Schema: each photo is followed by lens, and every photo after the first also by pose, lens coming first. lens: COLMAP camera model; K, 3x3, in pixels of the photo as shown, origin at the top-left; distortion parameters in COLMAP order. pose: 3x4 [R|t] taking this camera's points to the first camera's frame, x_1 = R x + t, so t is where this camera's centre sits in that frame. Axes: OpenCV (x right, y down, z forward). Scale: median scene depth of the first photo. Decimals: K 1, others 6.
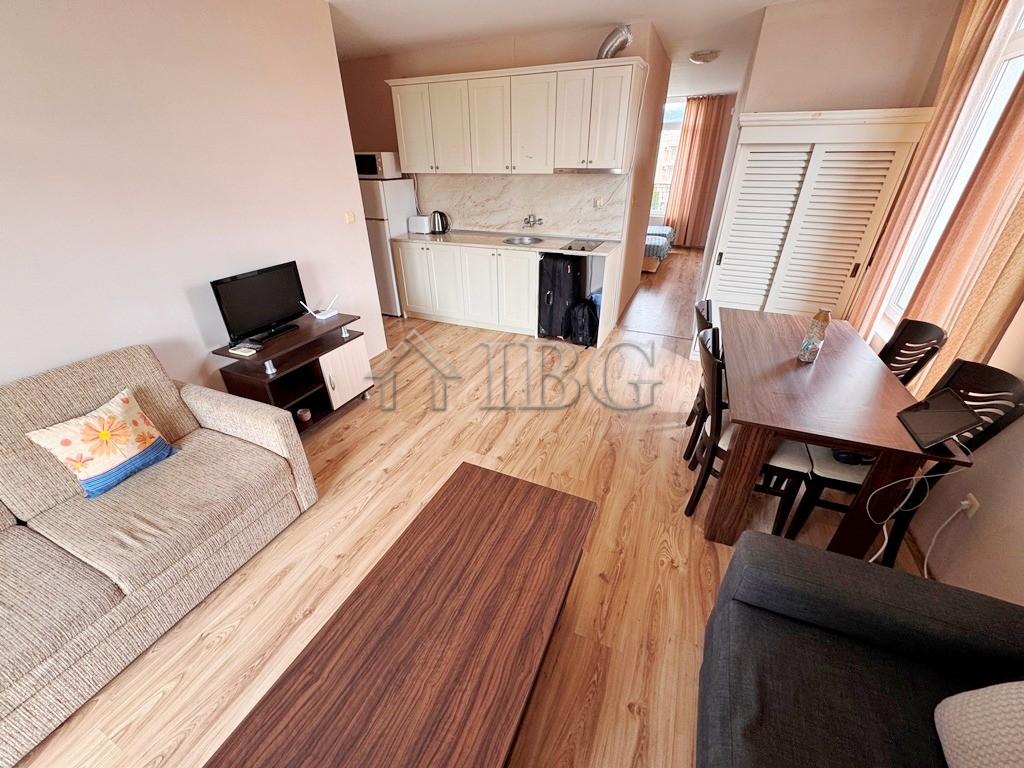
lens RADIAL K [[410.3, 0, 514.2], [0, 410.3, 379.5], [0, 0, 1]] dist [-0.000684, -0.000416]
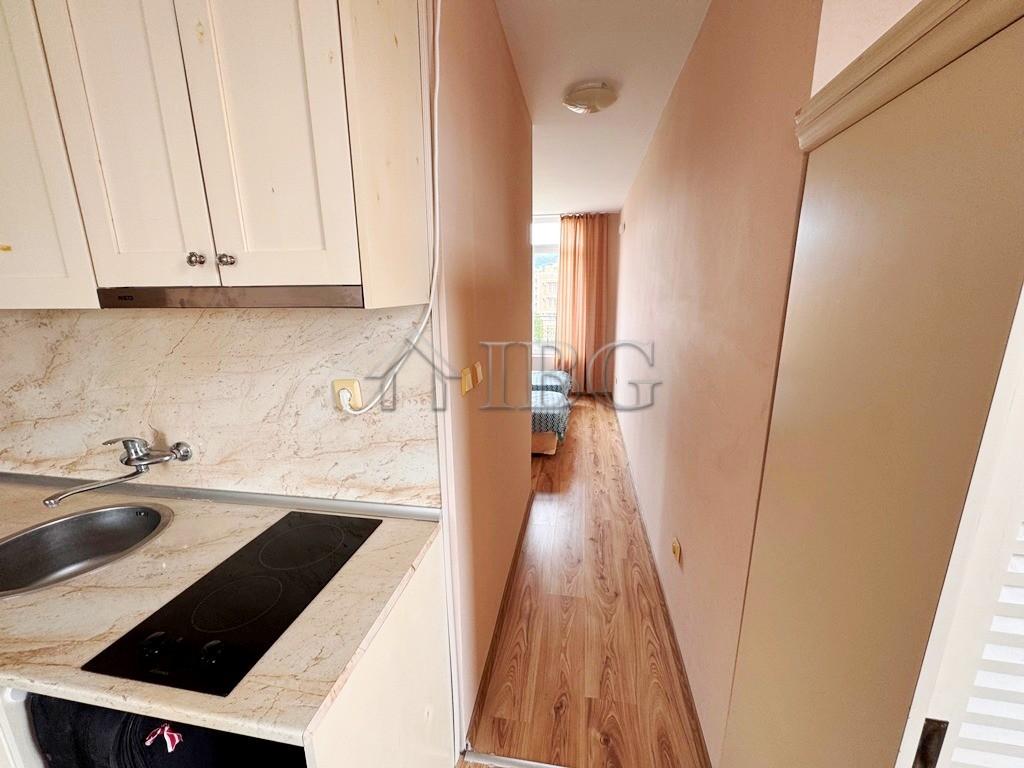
lens RADIAL K [[410.3, 0, 511.9], [0, 410.3, 367.9], [0, 0, 1]] dist [-0.000684, -0.000416]
pose [[0.972022, -0.044970, 0.230547, 0.243585], [0.113915, 0.948605, -0.295250, -0.339377], [-0.205420, 0.313252, 0.927187, 0.676237]]
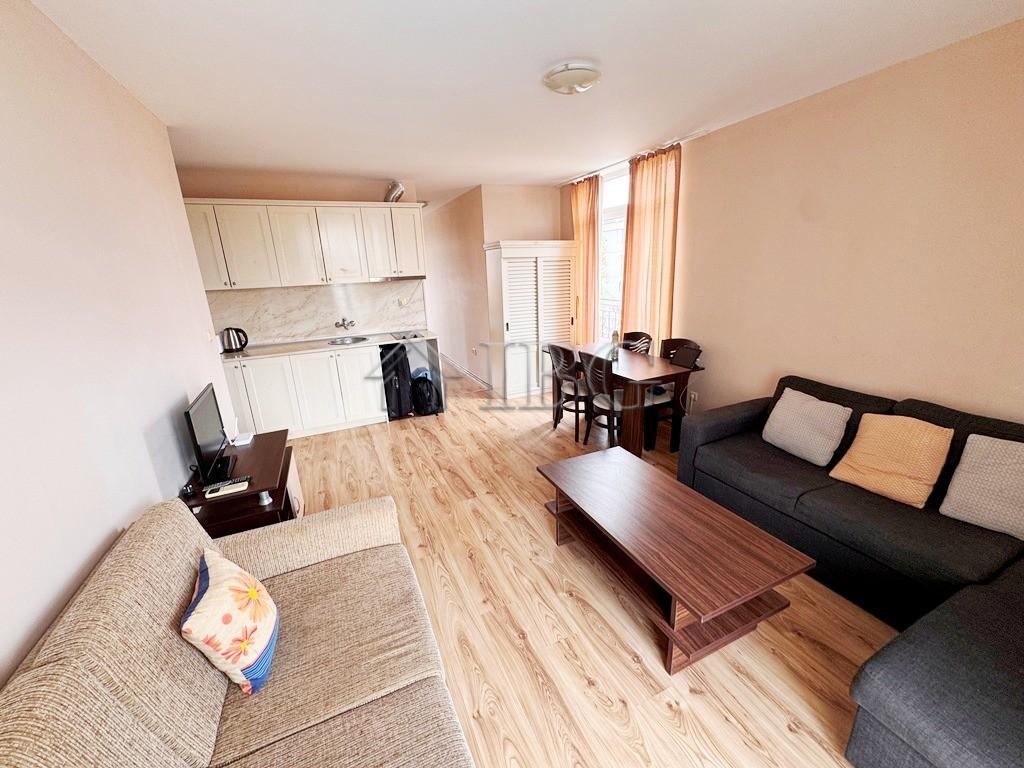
lens RADIAL K [[410.3, 0, 509.0], [0, 410.3, 380.8], [0, 0, 1]] dist [-0.000684, -0.000416]
pose [[0.667536, -0.216363, 0.712448, -0.491222], [0.382981, 0.920342, -0.079341, 0.005612], [-0.638530, 0.325817, 0.697225, 0.013130]]
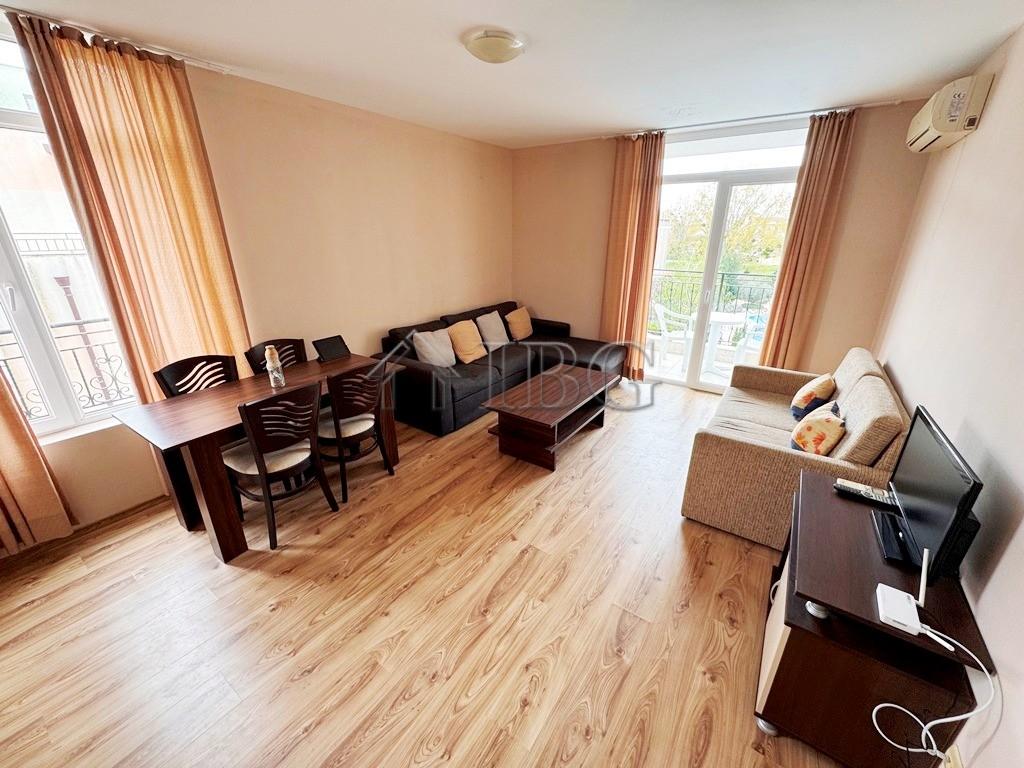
lens RADIAL K [[410.3, 0, 519.9], [0, 410.3, 380.5], [0, 0, 1]] dist [-0.000684, -0.000416]
pose [[-0.983264, -0.045168, 0.176498, -0.122675], [0.103726, 0.657642, 0.746155, -0.457951], [-0.149775, 0.751975, -0.641951, 0.834847]]
